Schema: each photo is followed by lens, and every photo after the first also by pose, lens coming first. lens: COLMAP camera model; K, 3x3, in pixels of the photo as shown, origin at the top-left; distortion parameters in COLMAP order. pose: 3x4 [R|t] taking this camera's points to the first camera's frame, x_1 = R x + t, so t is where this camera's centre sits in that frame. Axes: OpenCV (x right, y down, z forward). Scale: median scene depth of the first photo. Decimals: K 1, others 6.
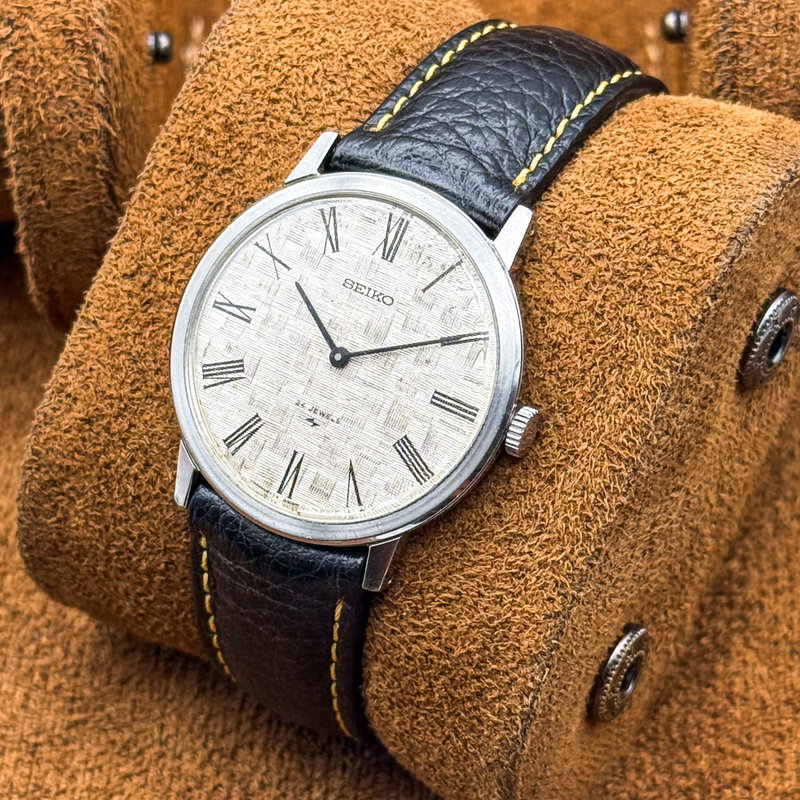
lens RADIAL K [[2793.2, 0, 367.3], [0, 2793.2, 431.2], [0, 0, 1]] dist [-0.076378, 1.426693]
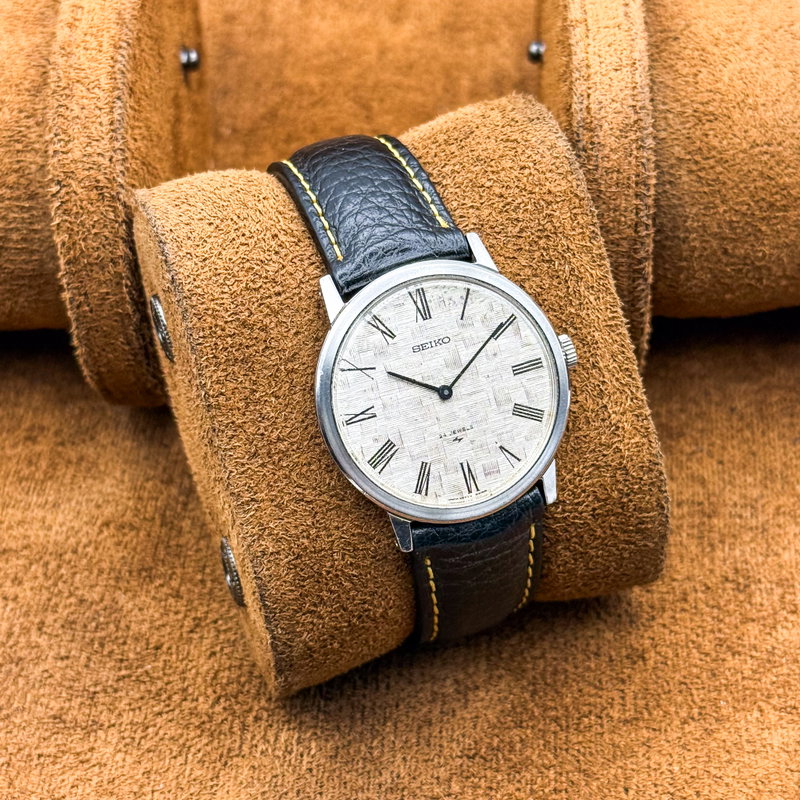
lens RADIAL K [[1801.3, 0, 367.2], [0, 1801.3, 399.1], [0, 0, 1]] dist [0.062014, 0.361439]
pose [[0.627121, -0.610908, 0.483231, -0.482164], [0.595227, 0.776014, 0.208583, -0.239452], [-0.502419, 0.156825, 0.850283, 0.235078]]
